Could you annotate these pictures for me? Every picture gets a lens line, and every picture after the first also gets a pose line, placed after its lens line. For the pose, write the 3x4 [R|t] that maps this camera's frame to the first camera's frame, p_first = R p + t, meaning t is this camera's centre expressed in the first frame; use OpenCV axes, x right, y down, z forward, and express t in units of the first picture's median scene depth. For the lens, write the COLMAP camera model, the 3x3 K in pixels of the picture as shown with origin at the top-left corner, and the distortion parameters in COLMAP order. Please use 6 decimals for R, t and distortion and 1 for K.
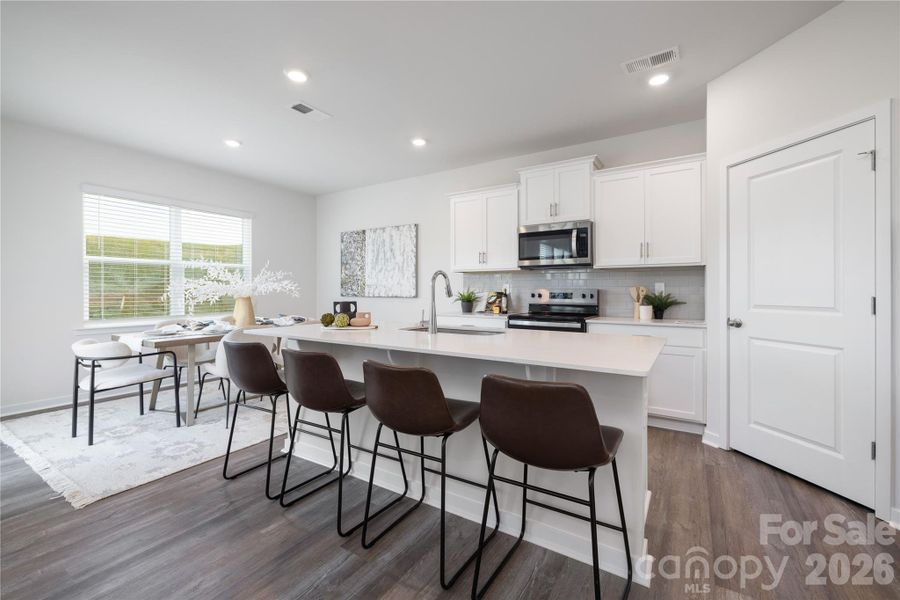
lens RADIAL K [[386.4, 0, 448.2], [0, 386.4, 290.8], [0, 0, 1]] dist [0.010984, -0.002359]
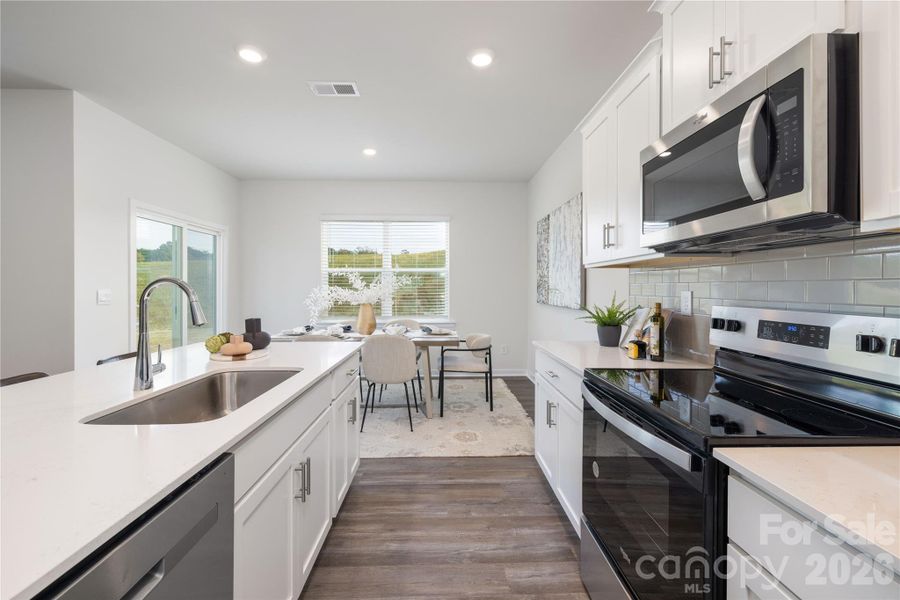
lens RADIAL K [[386.4, 0, 444.8], [0, 386.4, 285.0], [0, 0, 1]] dist [0.010984, -0.002359]
pose [[0.548788, -0.005607, -0.835943, 0.350596], [-0.006603, 0.999917, -0.011042, -0.017015], [0.835935, 0.011579, 0.548706, 0.531448]]
